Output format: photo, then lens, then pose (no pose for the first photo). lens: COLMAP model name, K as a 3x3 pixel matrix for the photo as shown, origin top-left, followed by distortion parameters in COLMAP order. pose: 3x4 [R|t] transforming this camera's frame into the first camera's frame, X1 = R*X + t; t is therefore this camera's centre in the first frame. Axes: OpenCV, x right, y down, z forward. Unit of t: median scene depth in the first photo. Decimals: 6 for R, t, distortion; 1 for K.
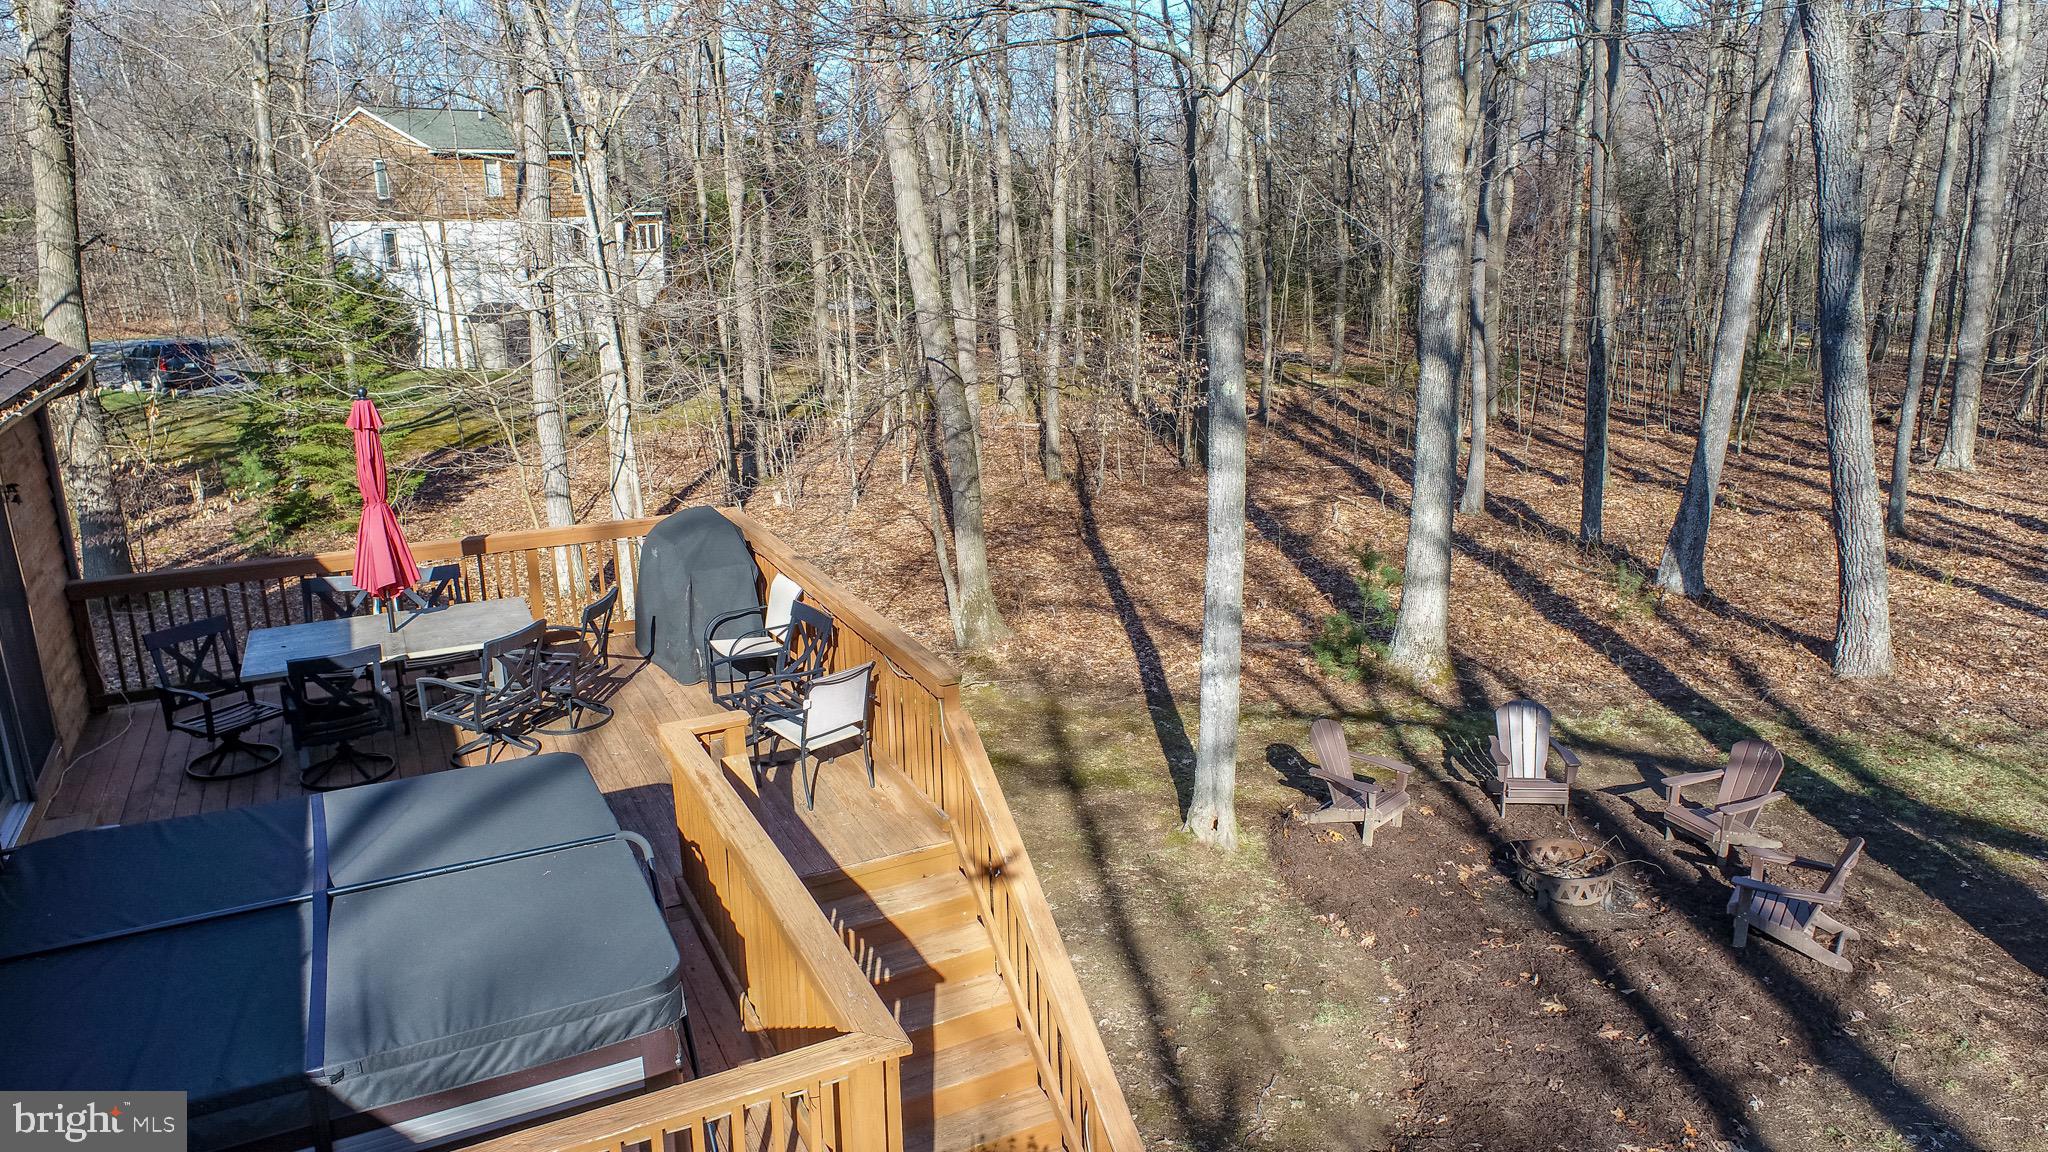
lens RADIAL K [[1369.8, 0, 1021.5], [0, 1369.8, 575.2], [0, 0, 1]] dist [-0.019206, 0.008287]
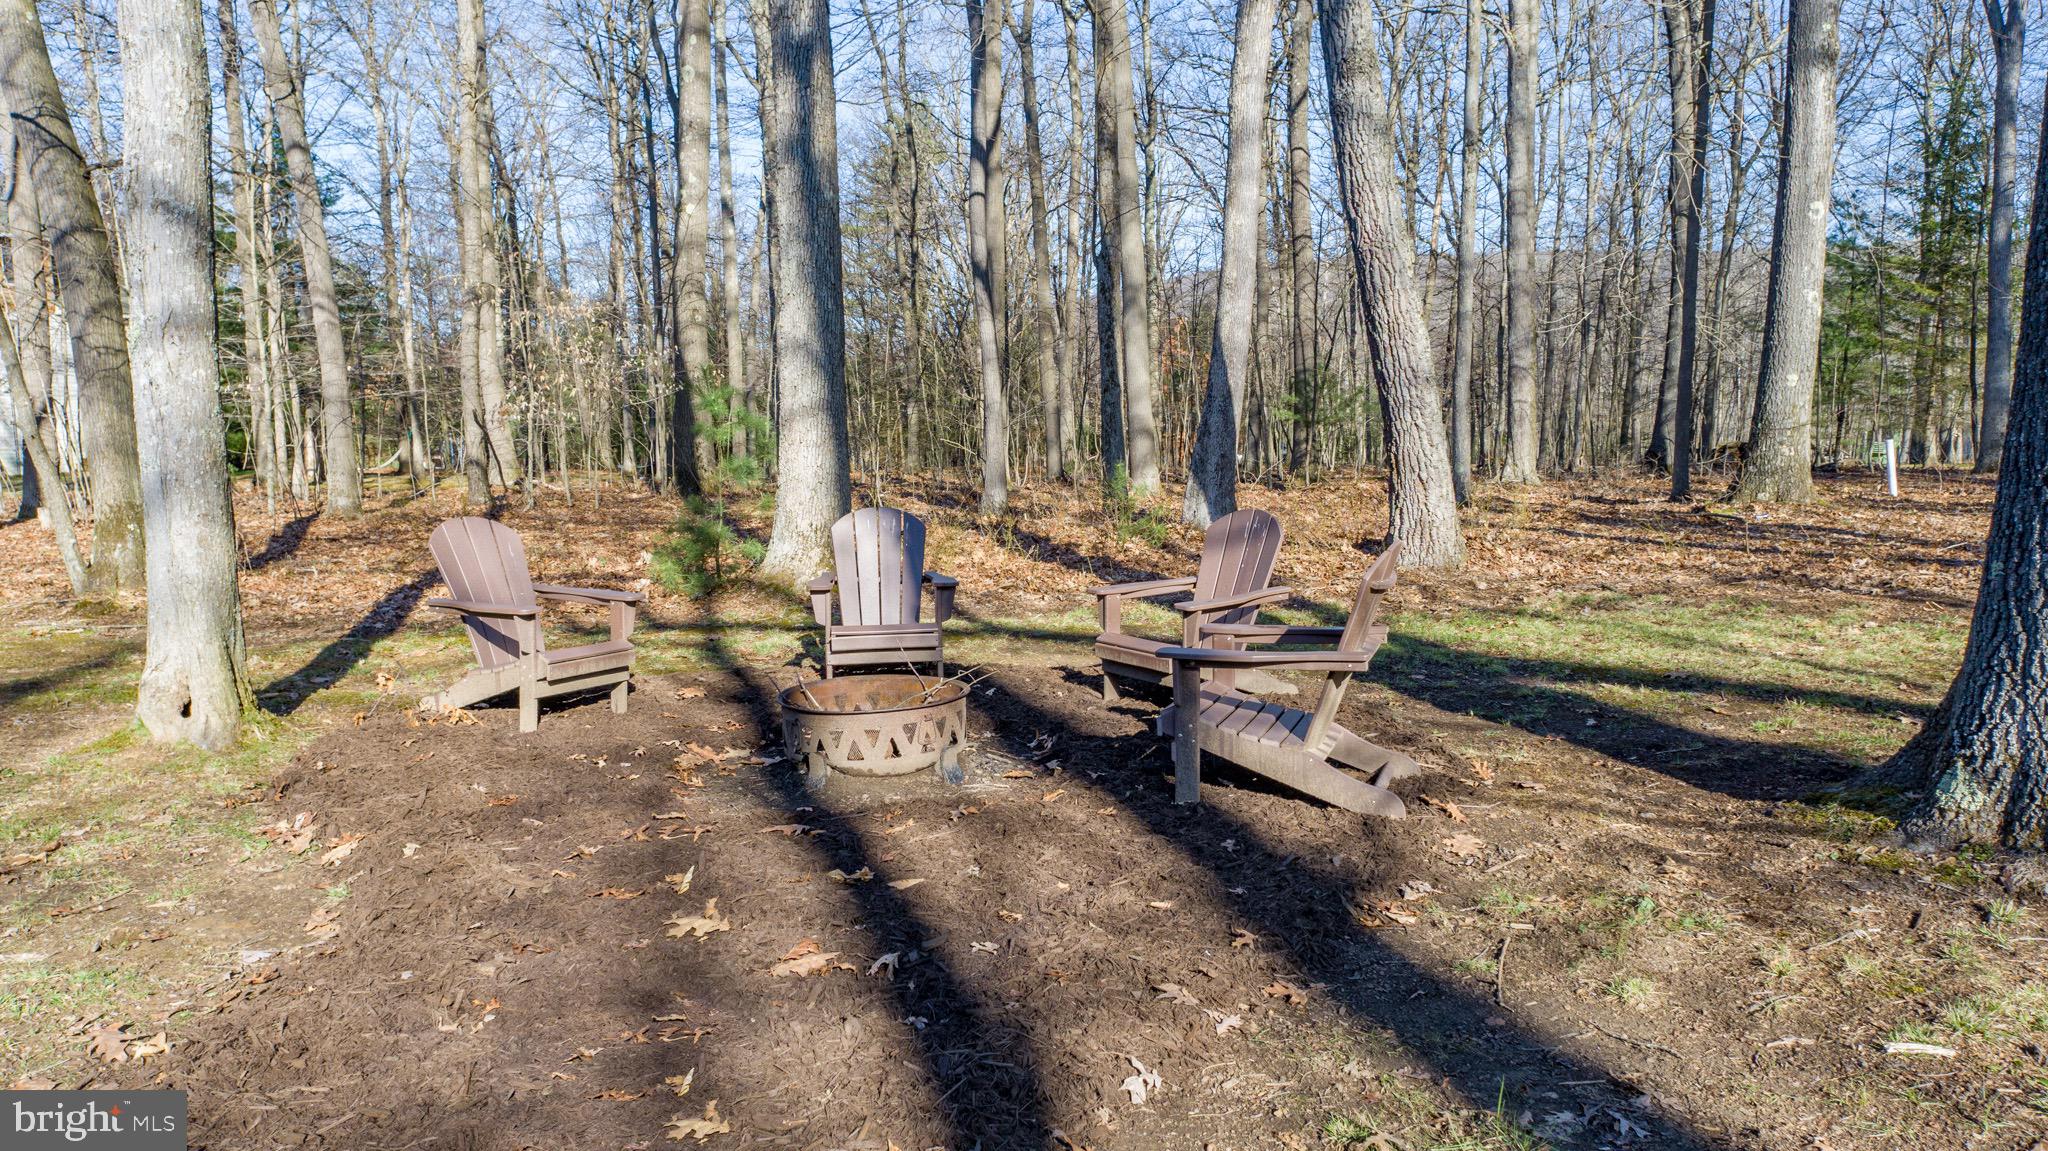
lens RADIAL K [[1369.8, 0, 1024.4], [0, 1369.8, 566.2], [0, 0, 1]] dist [-0.019206, 0.008287]
pose [[0.968909, -0.014055, 0.247019, 0.207276], [0.051868, 0.987739, -0.147247, 0.149061], [-0.241921, 0.155482, 0.957758, 0.319742]]
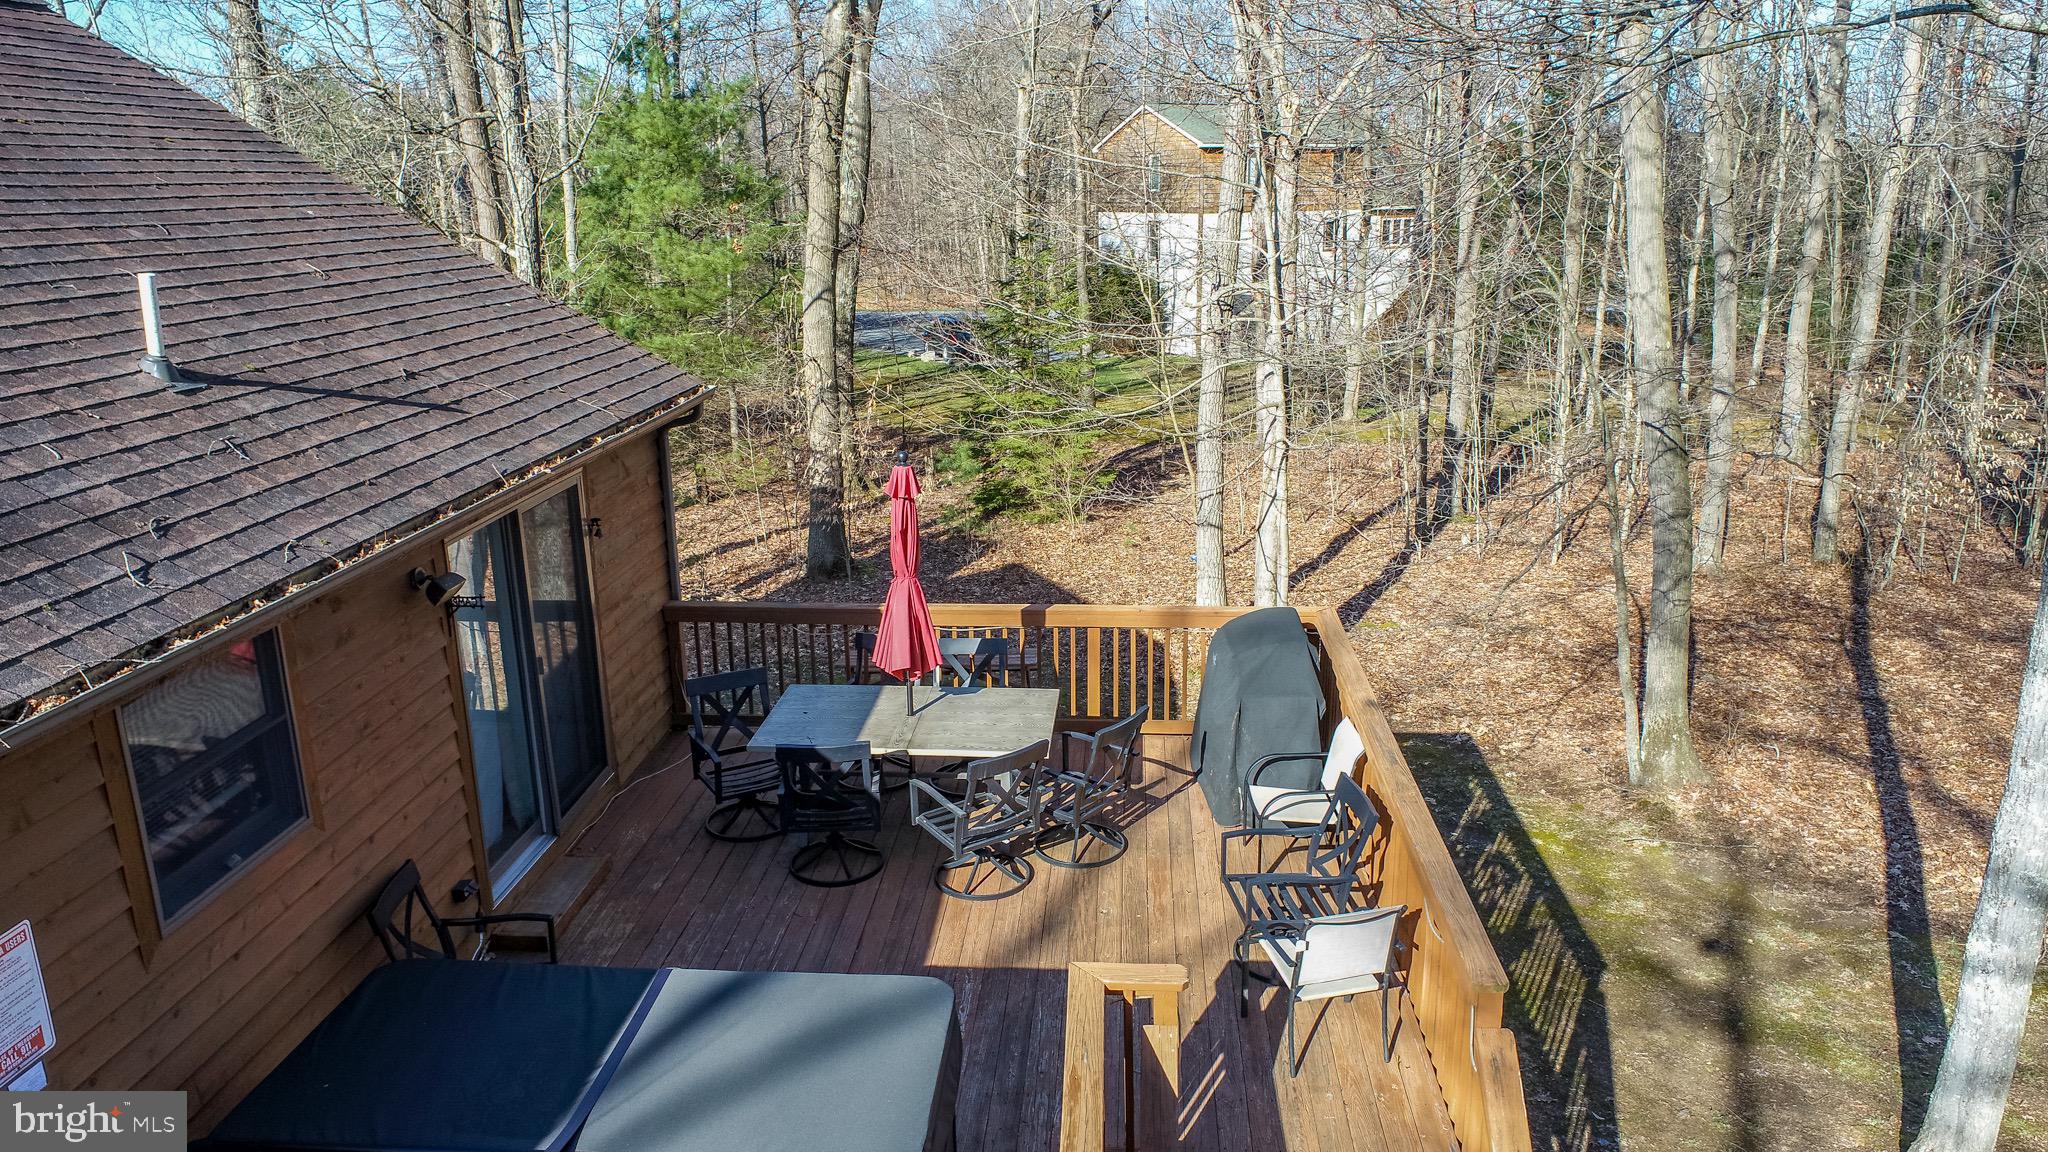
lens RADIAL K [[1369.8, 0, 1023.8], [0, 1369.8, 584.6], [0, 0, 1]] dist [-0.019206, 0.008287]
pose [[0.860039, 0.141126, -0.490323, 0.023708], [-0.133094, 0.989768, 0.051428, -0.055601], [0.492564, 0.021029, 0.870022, 0.127935]]
